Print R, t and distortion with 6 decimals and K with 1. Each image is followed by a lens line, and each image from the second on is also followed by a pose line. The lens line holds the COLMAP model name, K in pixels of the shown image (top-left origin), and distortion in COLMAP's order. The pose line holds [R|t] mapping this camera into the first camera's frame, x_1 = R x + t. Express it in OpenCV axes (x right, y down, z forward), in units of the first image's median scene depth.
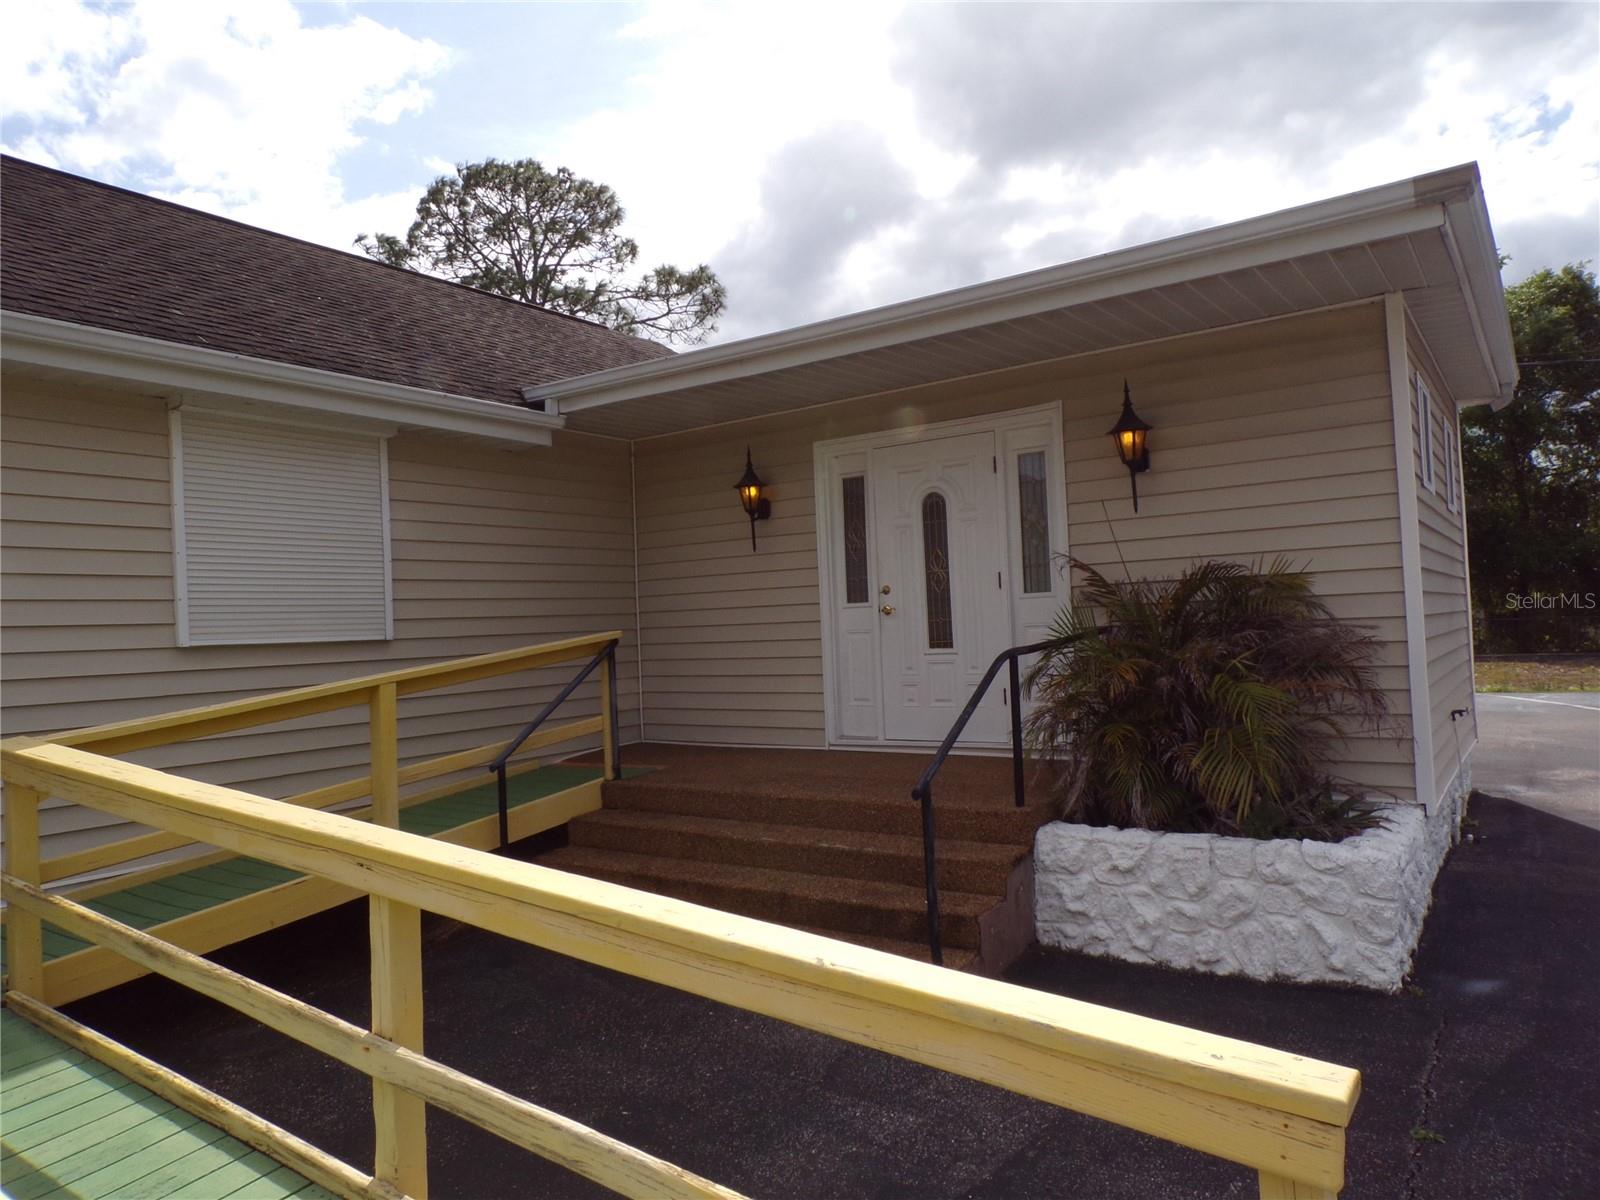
lens RADIAL K [[1075.7, 0, 805.9], [0, 1075.7, 601.2], [0, 0, 1]] dist [-0.005235, 0.007559]
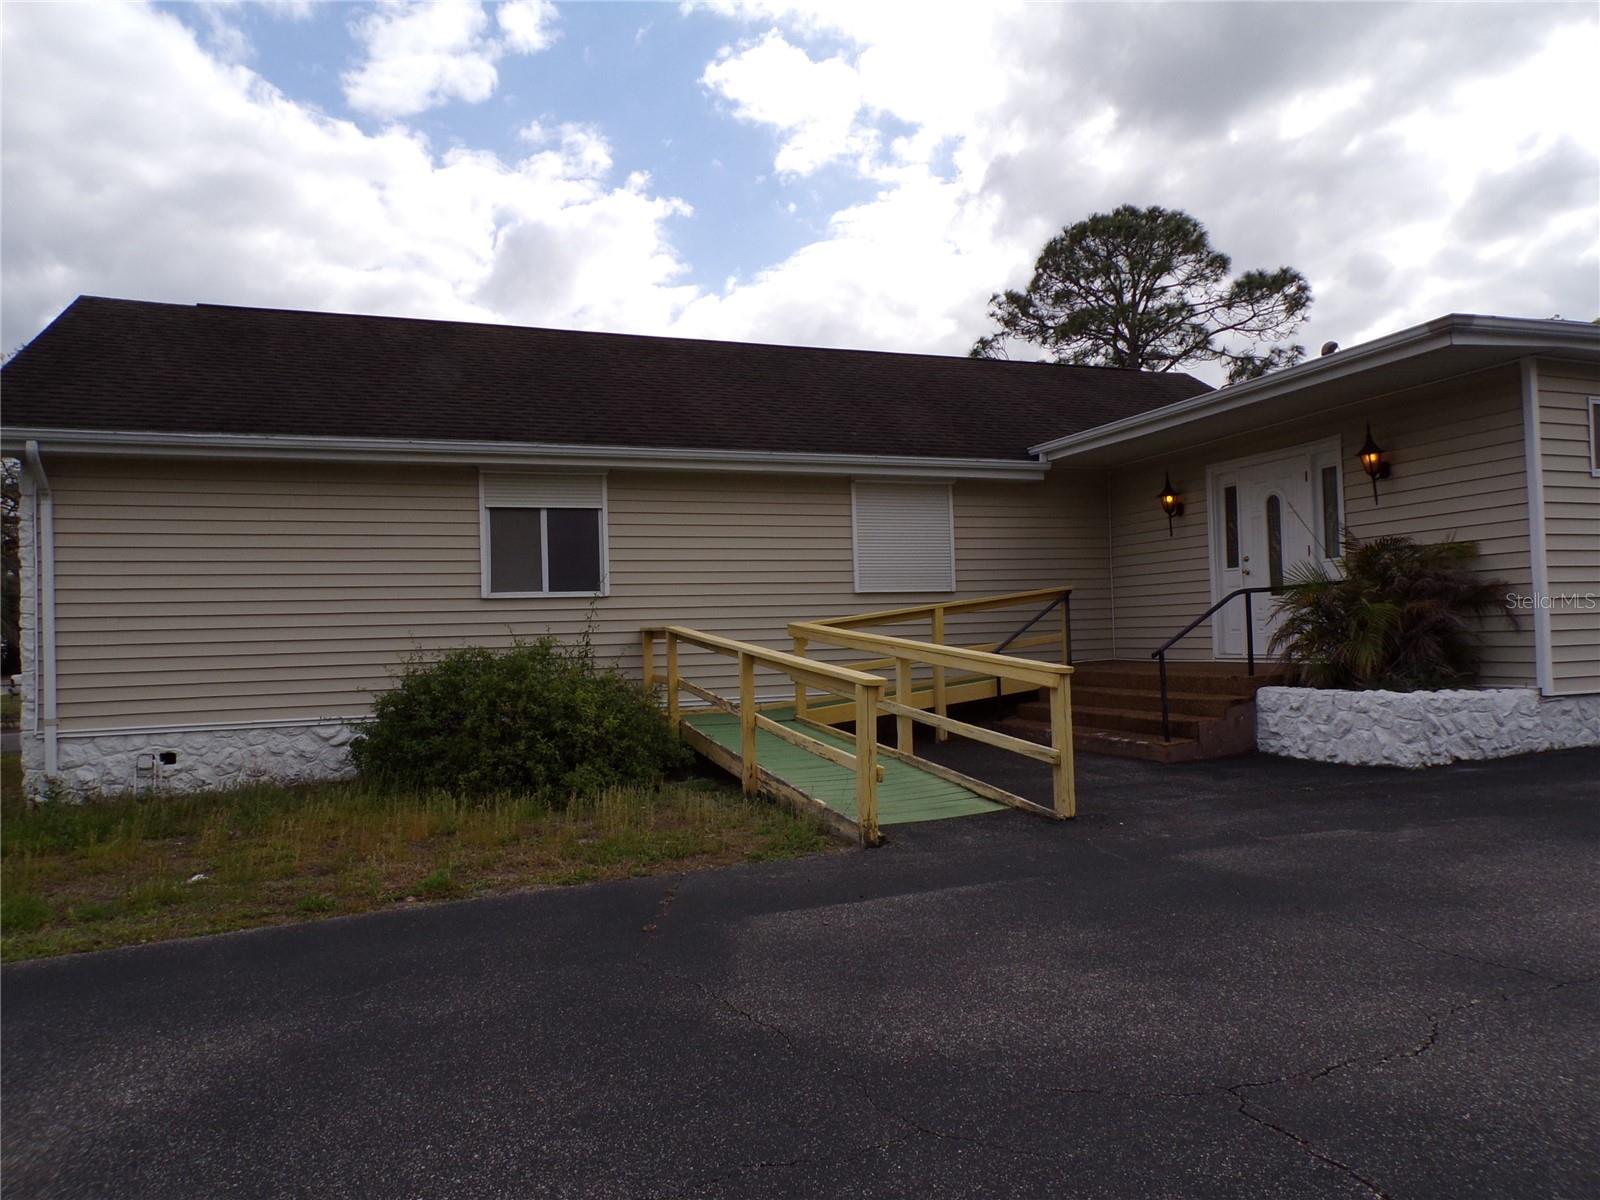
lens RADIAL K [[1075.7, 0, 797.7], [0, 1075.7, 595.7], [0, 0, 1]] dist [-0.005235, 0.007559]
pose [[0.818612, -0.004879, -0.574327, 0.488004], [0.011851, 0.999895, 0.008396, 0.025131], [0.574225, -0.013680, 0.818583, -0.728032]]
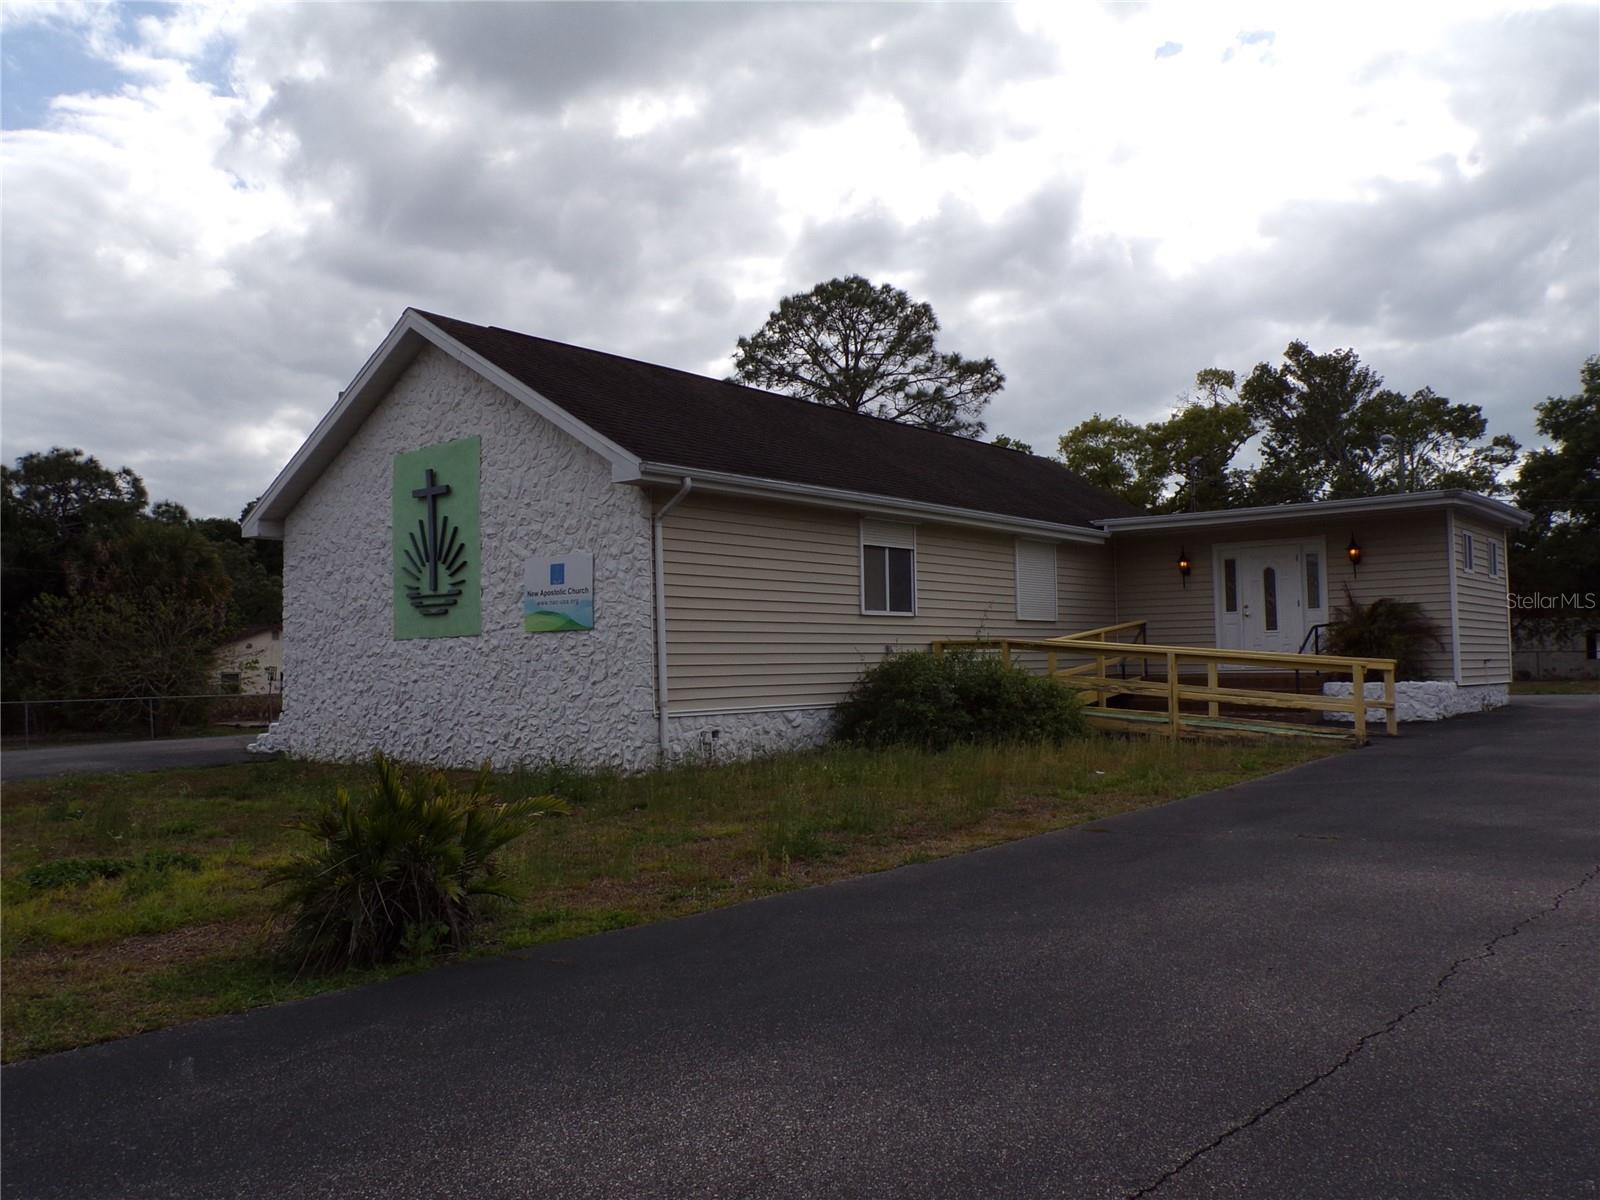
lens RADIAL K [[1290.9, 0, 802.7], [0, 1290.9, 603.9], [0, 0, 1]] dist [0.027817, 0.003844]
pose [[0.997259, 0.020549, -0.071086, -0.806514], [-0.021853, 0.999606, -0.017611, 0.064247], [0.070696, 0.019117, 0.997315, -2.241807]]
